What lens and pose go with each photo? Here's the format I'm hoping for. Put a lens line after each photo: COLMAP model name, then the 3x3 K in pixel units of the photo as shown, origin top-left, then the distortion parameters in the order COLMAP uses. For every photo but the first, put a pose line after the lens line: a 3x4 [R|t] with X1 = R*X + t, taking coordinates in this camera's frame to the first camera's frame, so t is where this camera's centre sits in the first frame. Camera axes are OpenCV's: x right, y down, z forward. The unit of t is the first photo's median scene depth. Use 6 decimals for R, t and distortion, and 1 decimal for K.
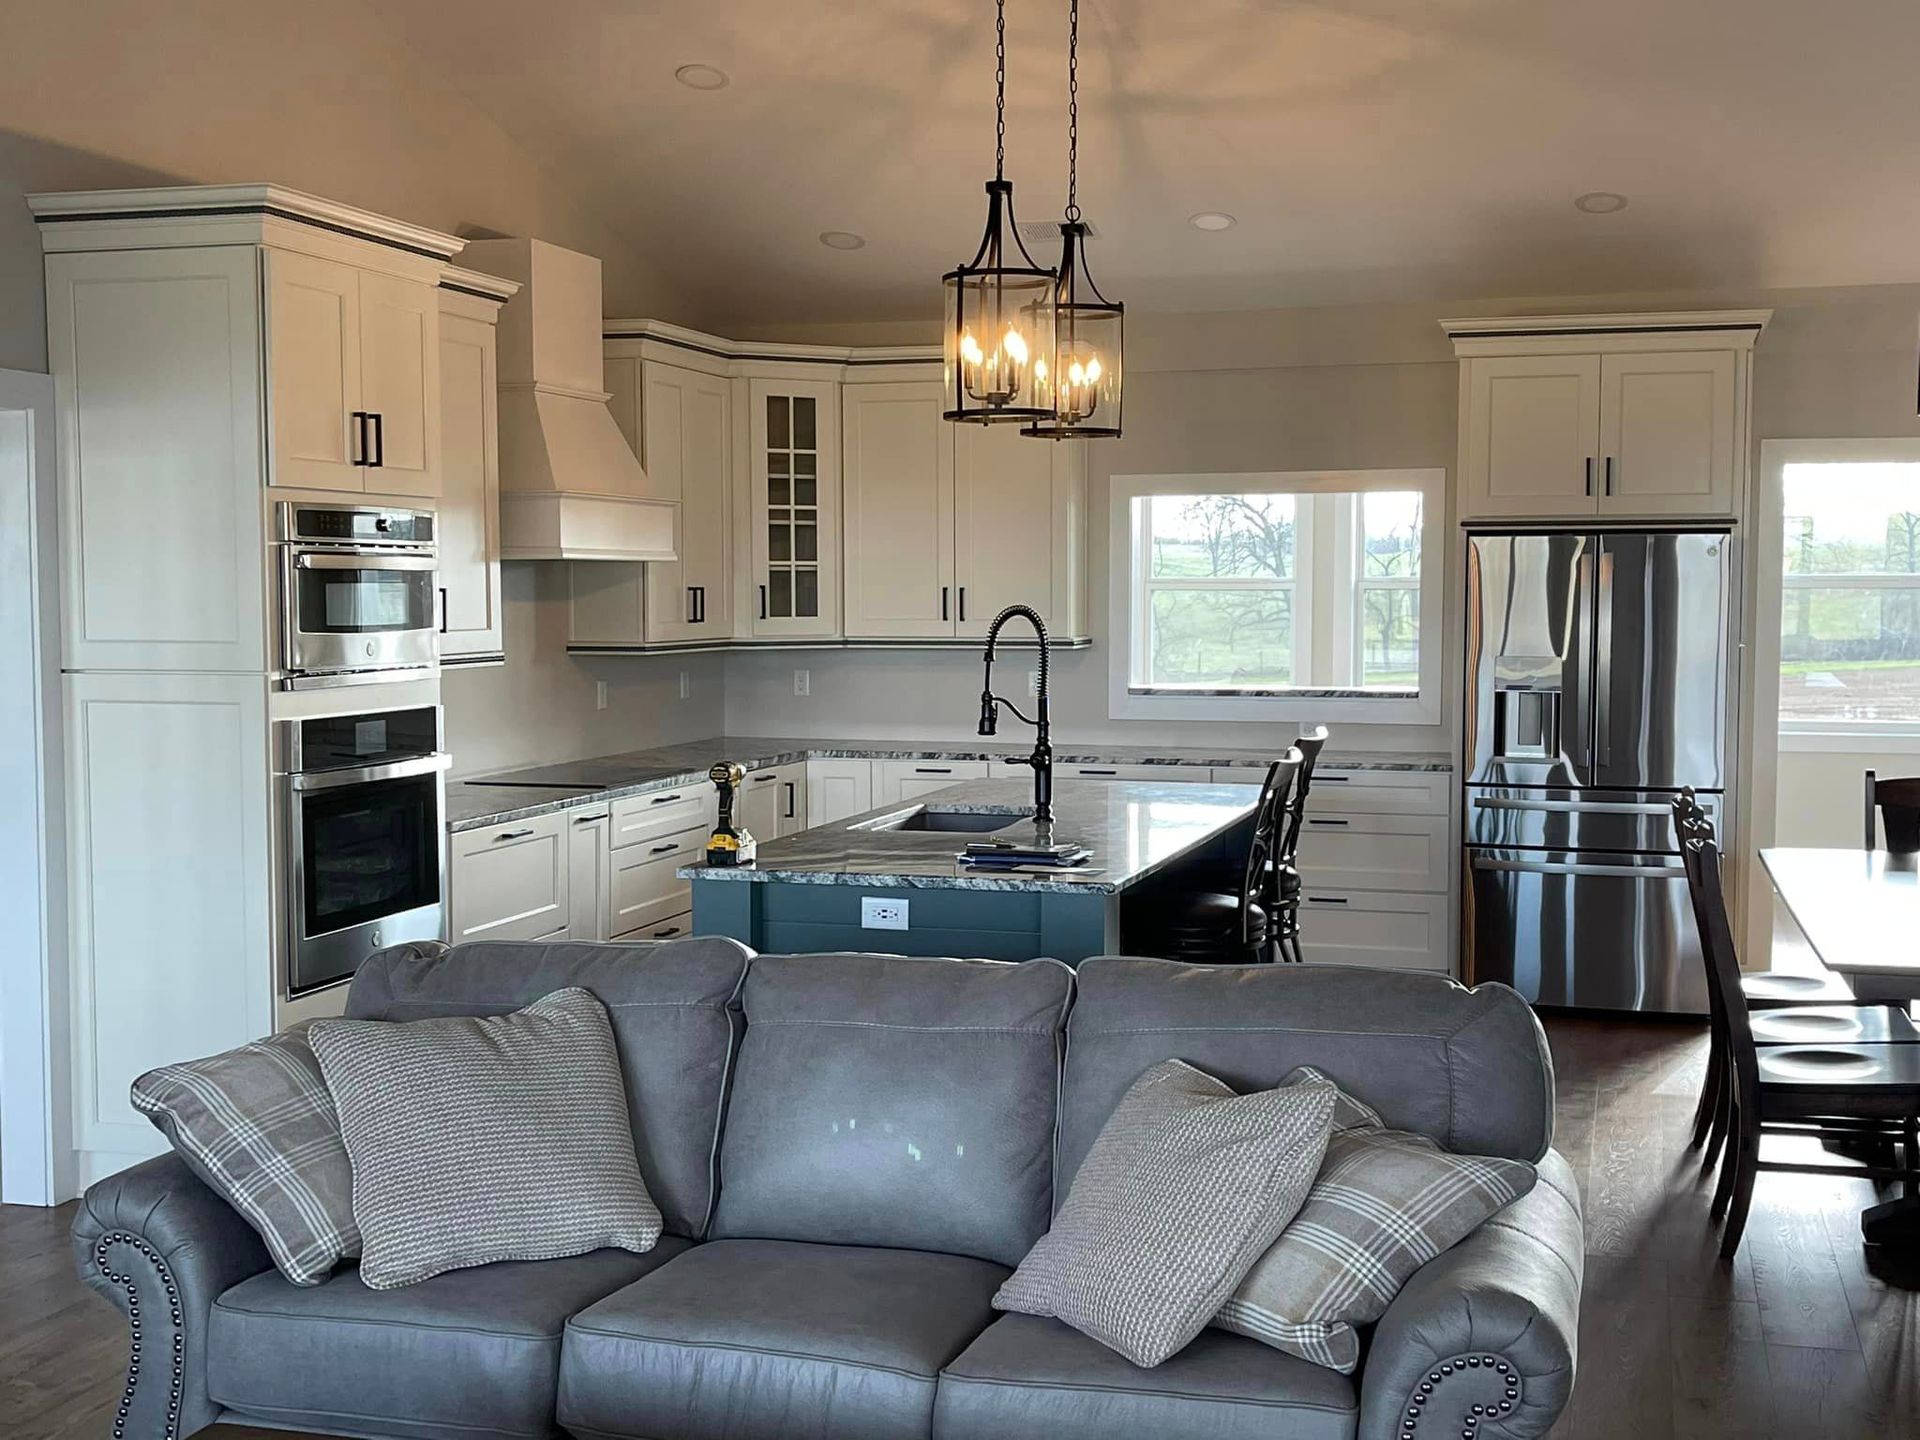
lens RADIAL K [[2248.7, 0, 961.5], [0, 2248.7, 807.5], [0, 0, 1]] dist [0.032843, -0.023679]
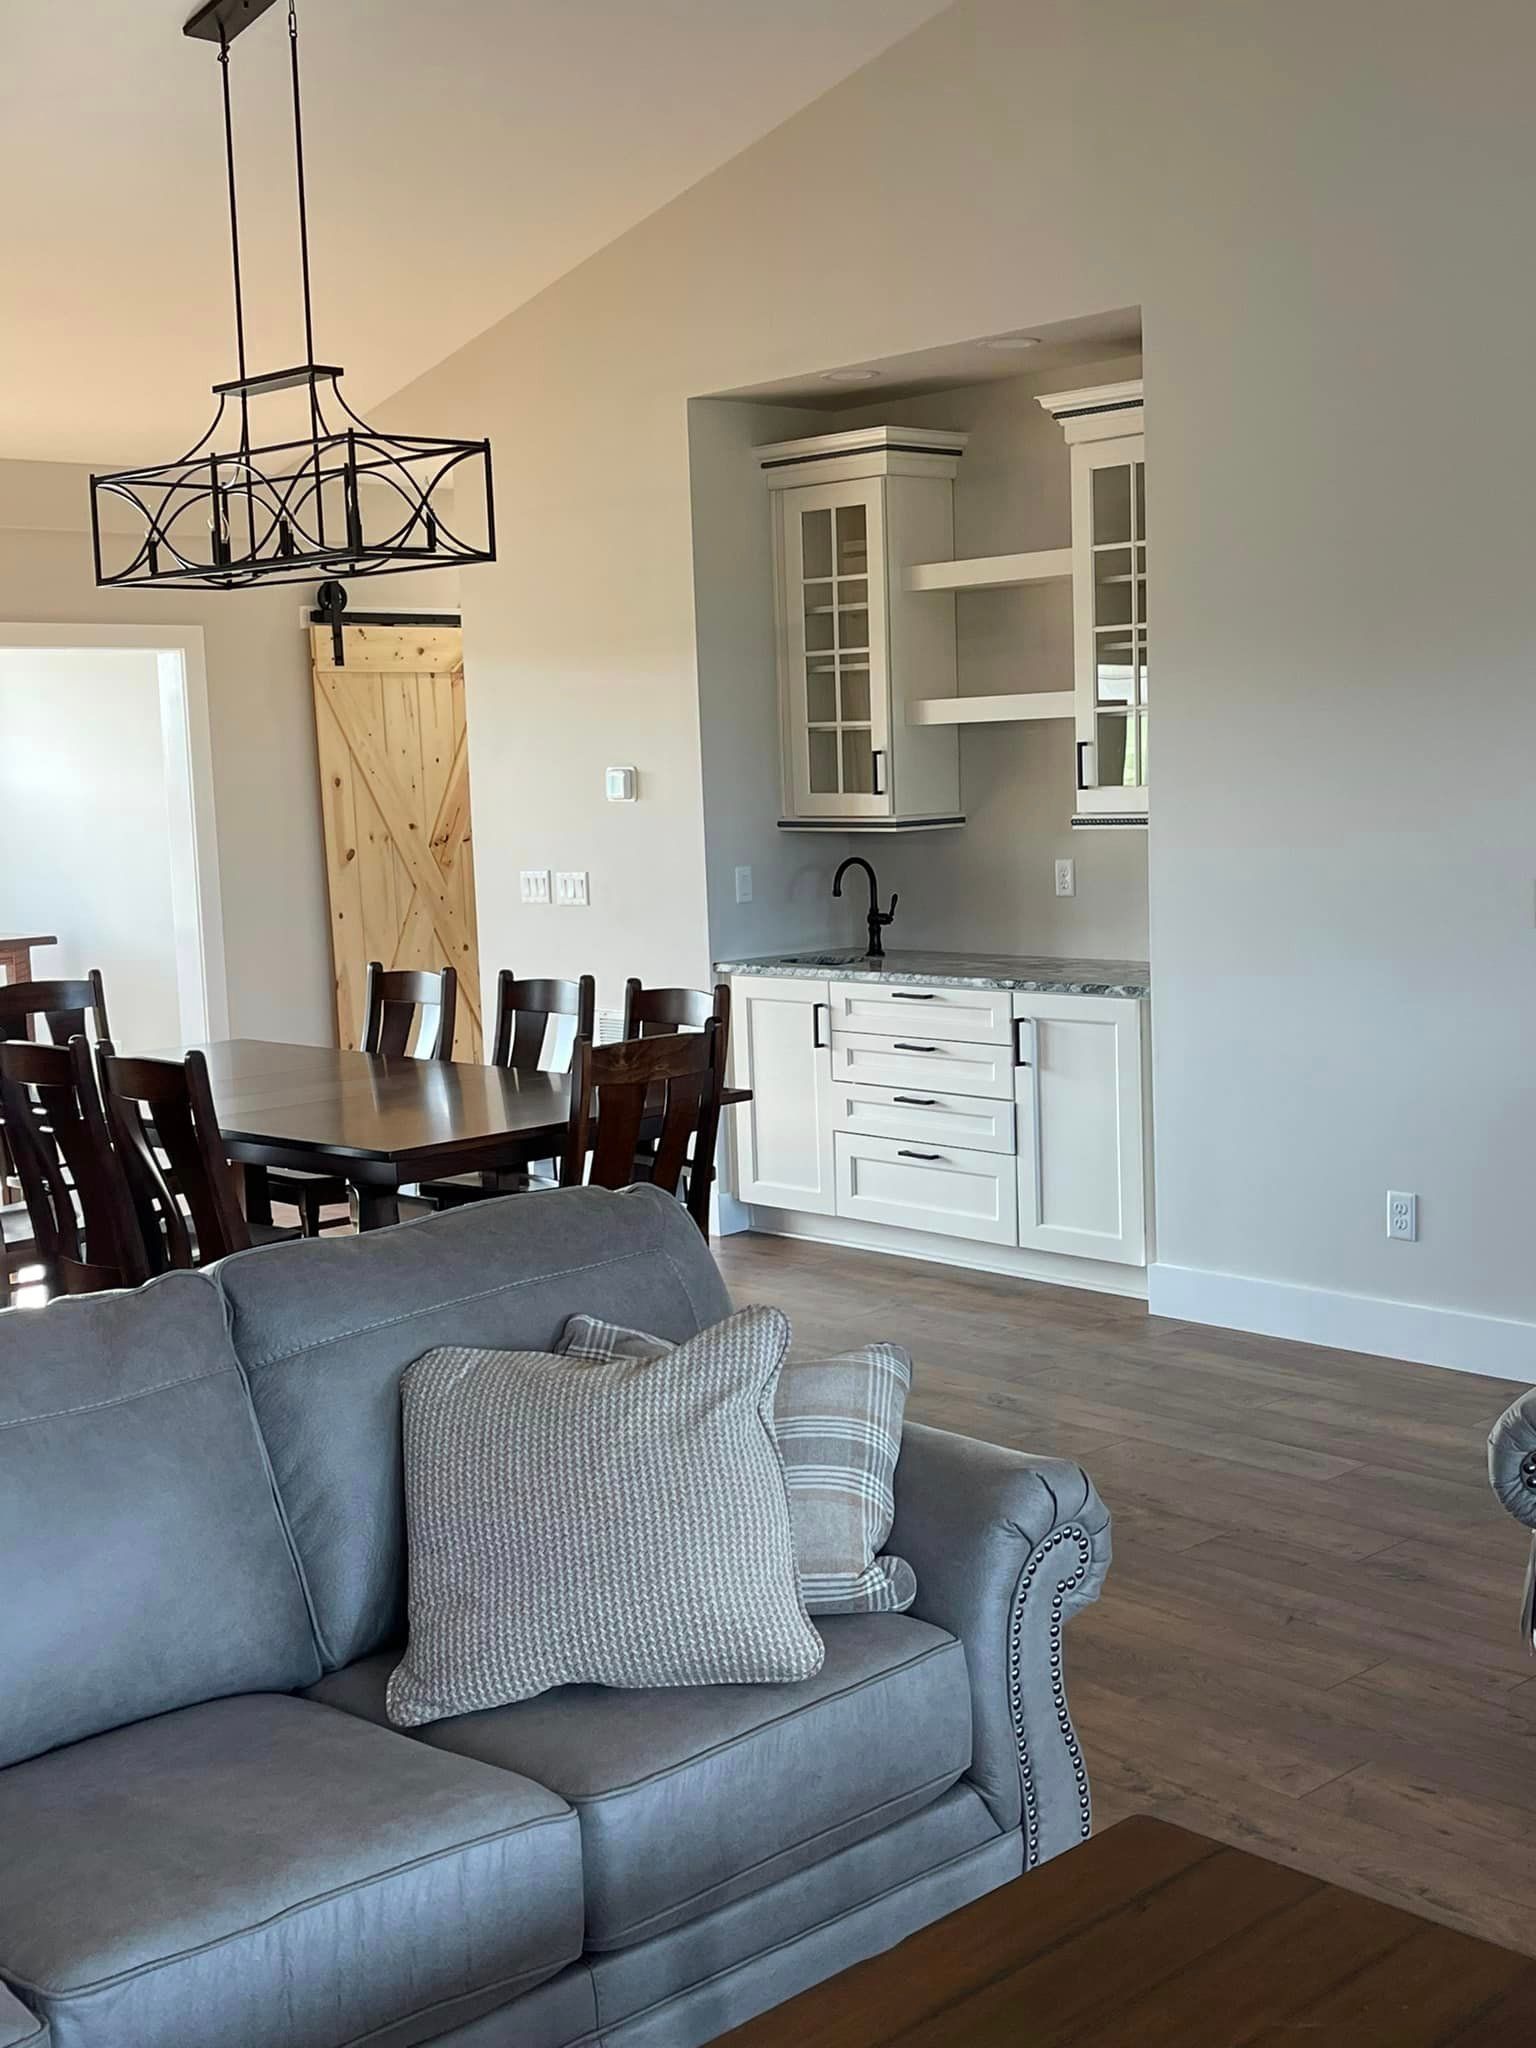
lens RADIAL K [[2398.6, 0, 768.0], [0, 2398.6, 1024.0], [0, 0, 1]] dist [0.032843, -0.023679]
pose [[0.483790, -0.107222, 0.868591, -0.722773], [0.116016, 0.991565, 0.057783, -0.052841], [-0.867460, 0.072816, 0.492149, 0.577831]]
